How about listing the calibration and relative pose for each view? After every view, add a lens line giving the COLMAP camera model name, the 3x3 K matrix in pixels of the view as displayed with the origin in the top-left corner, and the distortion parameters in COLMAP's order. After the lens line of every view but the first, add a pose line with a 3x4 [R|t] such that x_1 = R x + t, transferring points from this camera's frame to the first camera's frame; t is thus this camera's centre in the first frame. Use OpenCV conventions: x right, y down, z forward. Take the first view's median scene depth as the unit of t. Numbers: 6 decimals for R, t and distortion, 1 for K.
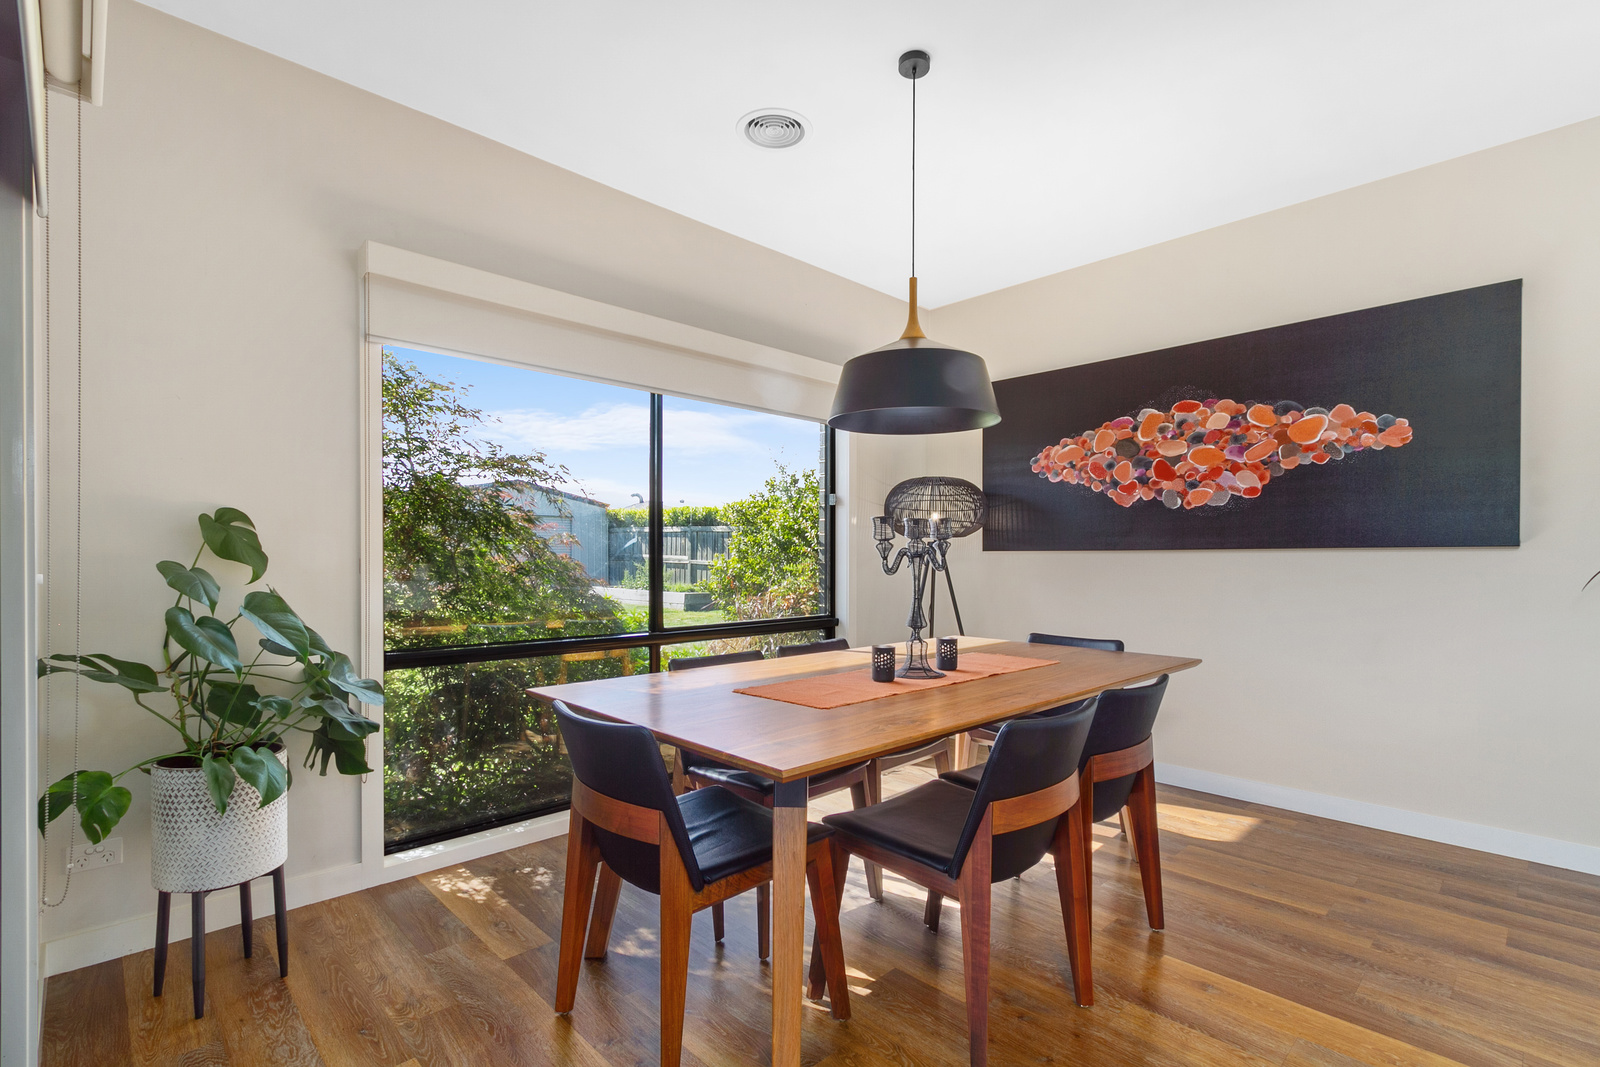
lens RADIAL K [[741.7, 0, 810.9], [0, 741.7, 560.1], [0, 0, 1]] dist [-0.000023, 0.000282]
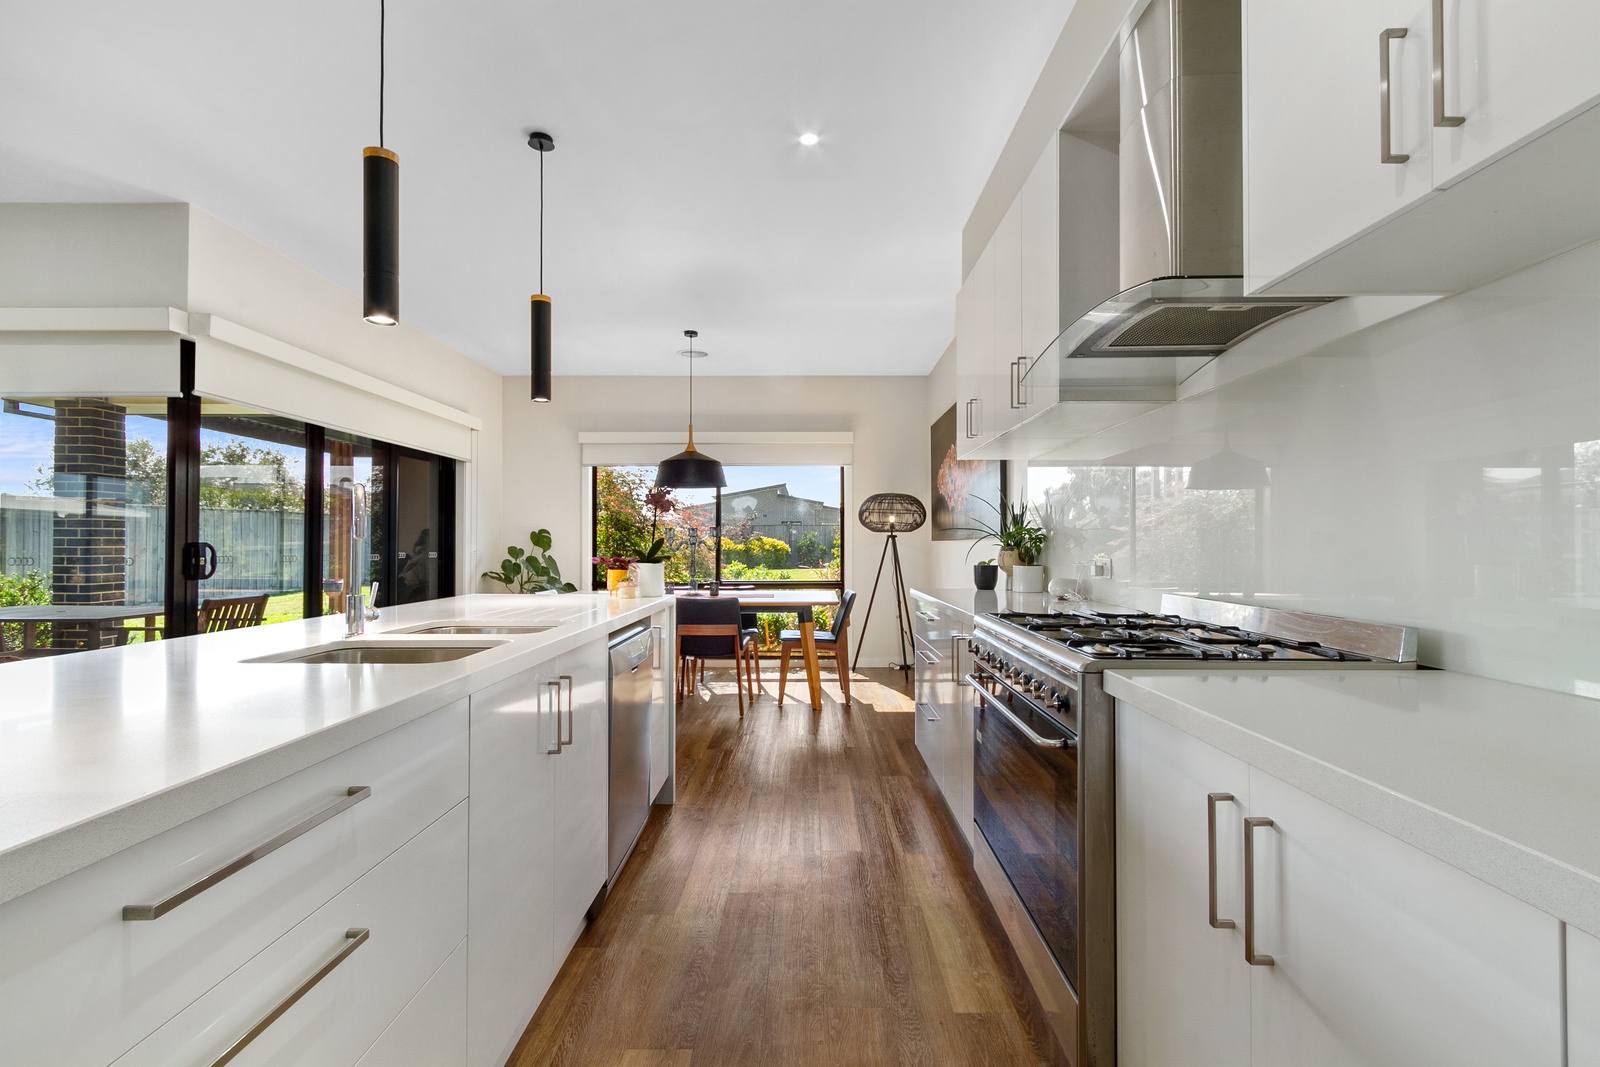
lens RADIAL K [[738.0, 0, 809.5], [0, 738.0, 537.1], [0, 0, 1]] dist [-0.000242, -0.000001]
pose [[0.715294, -0.009364, -0.698761, 2.066364], [-0.001969, 0.999879, -0.015415, 0.005275], [0.698821, 0.012403, 0.715189, -0.390497]]
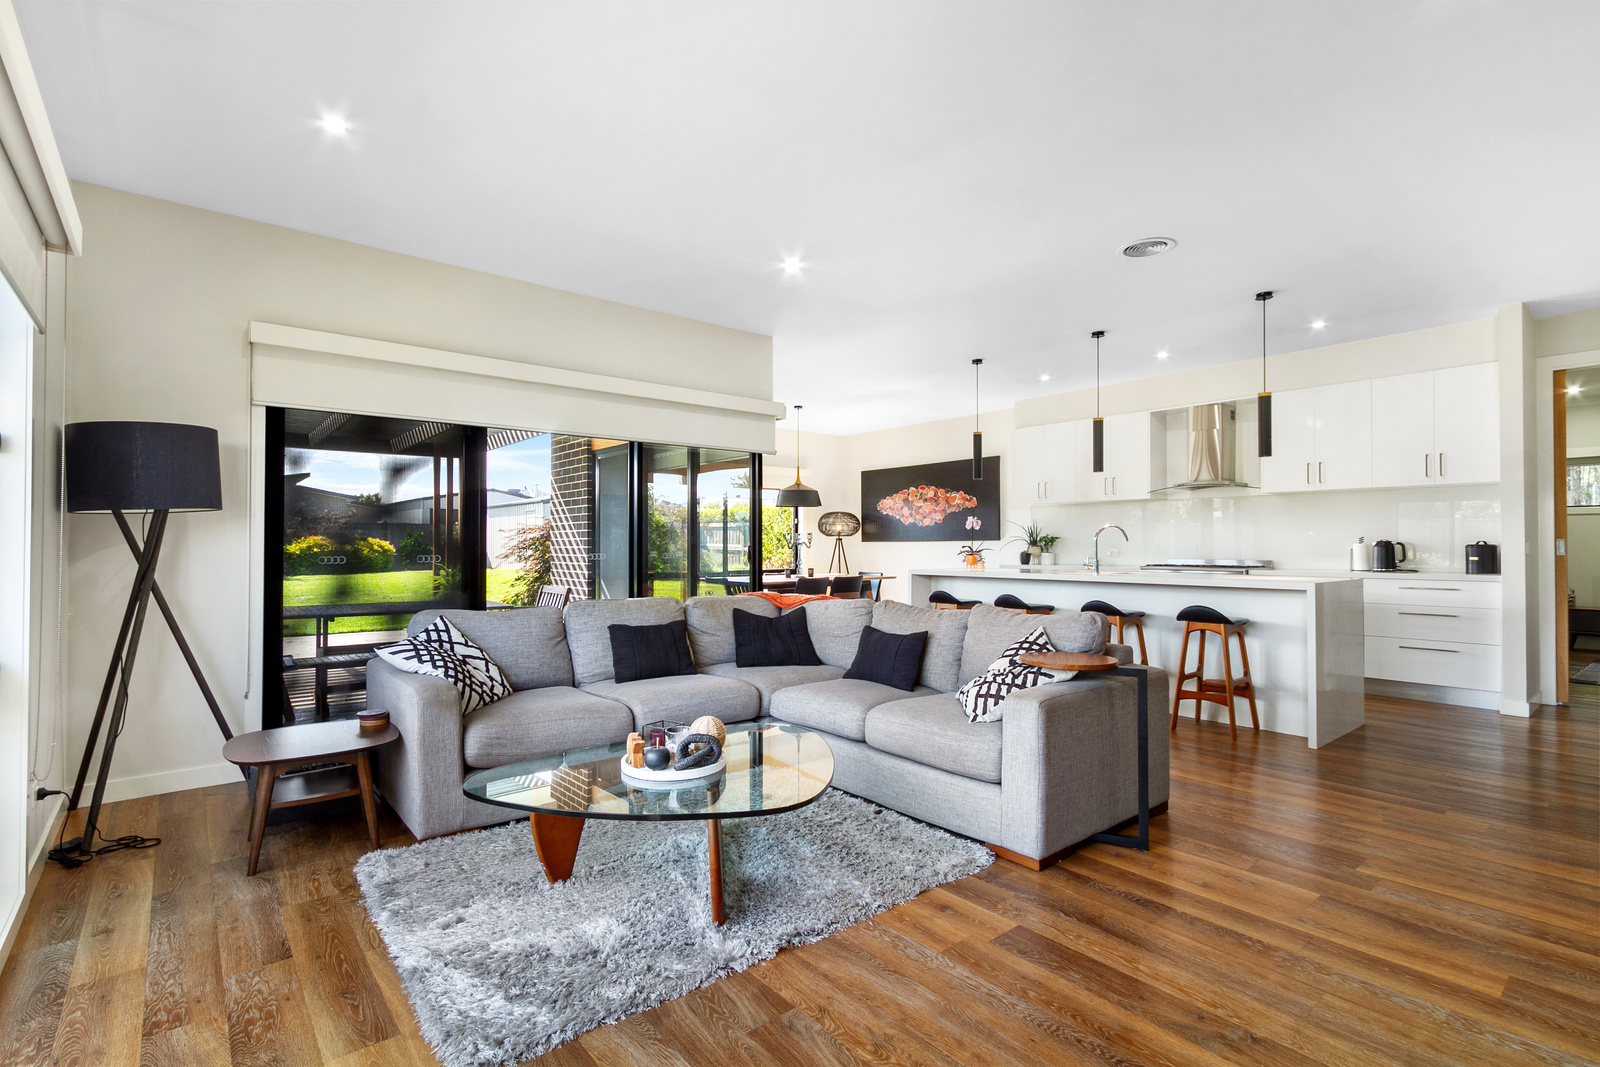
lens RADIAL K [[738.0, 0, 809.5], [0, 738.0, 537.1], [0, 0, 1]] dist [-0.000242, -0.000001]
pose [[0.997033, -0.004849, -0.076826, 0.477845], [0.003647, 0.999869, -0.015782, 0.015428], [0.076893, 0.015455, 0.996920, -2.600804]]
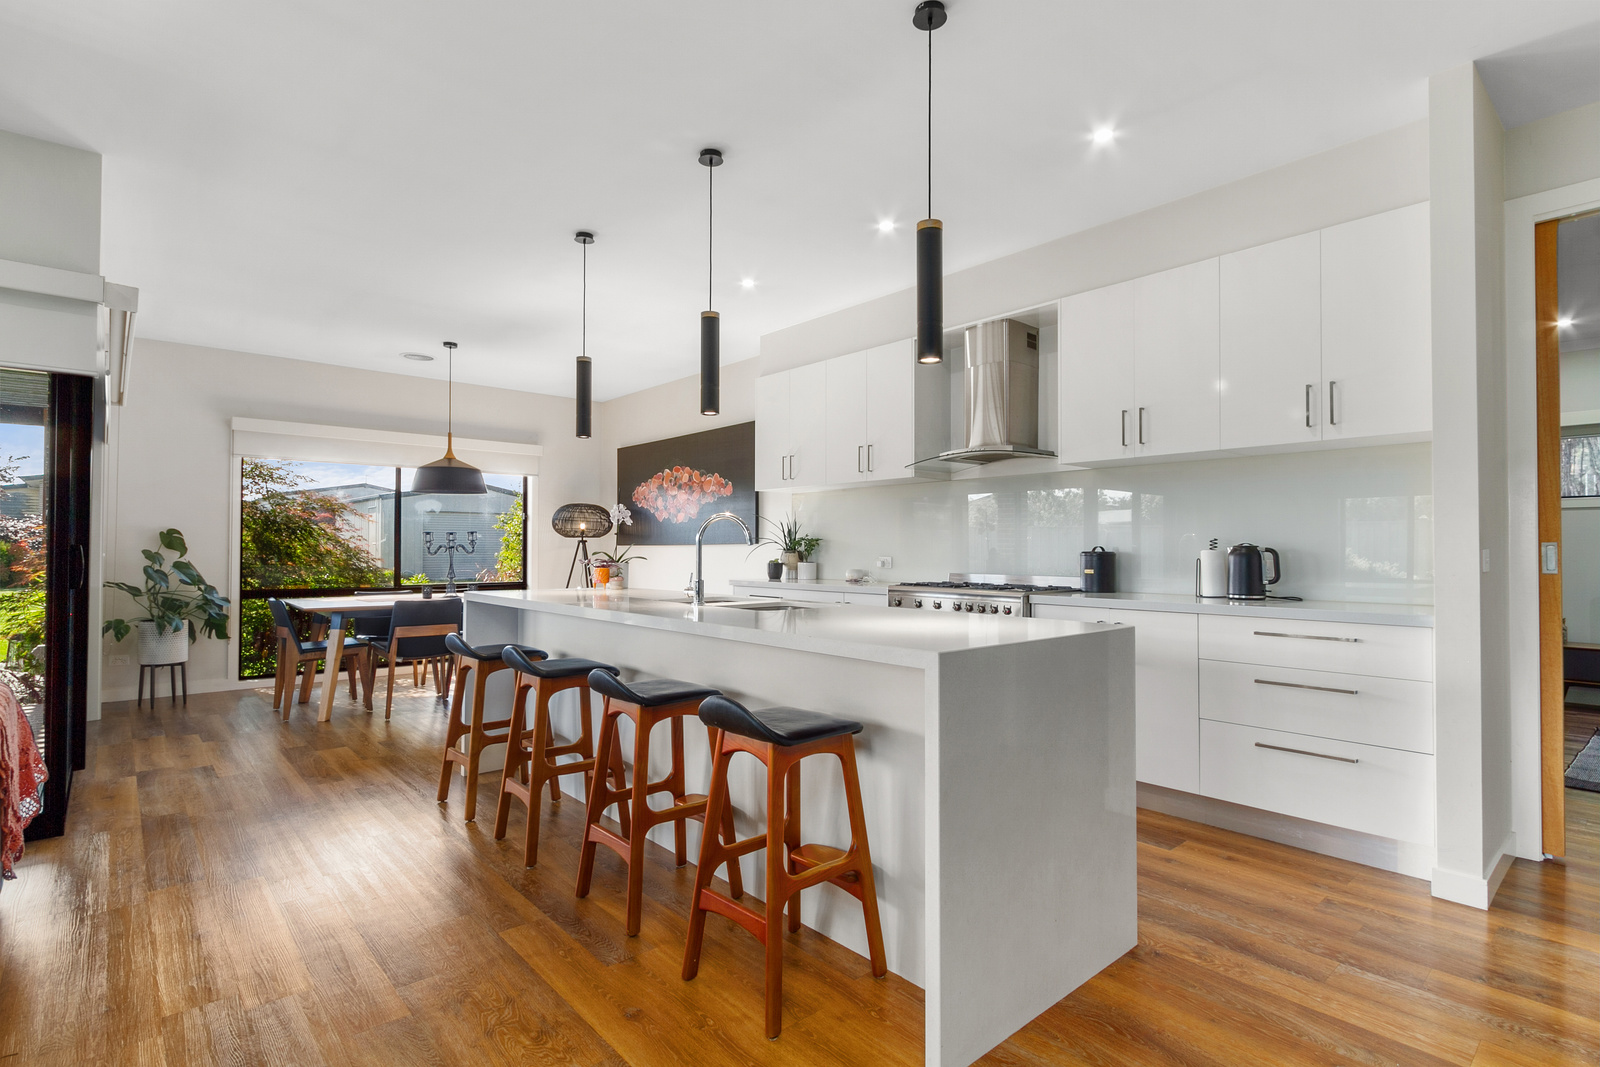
lens RADIAL K [[773.1, 0, 805.2], [0, 773.1, 536.3], [0, 0, 1]] dist [0.000265, 0.000288]
pose [[0.998964, -0.000296, -0.045496, 1.443903], [-0.000747, 0.999737, -0.022914, 0.013163], [0.045491, 0.022924, 0.998702, -1.485497]]
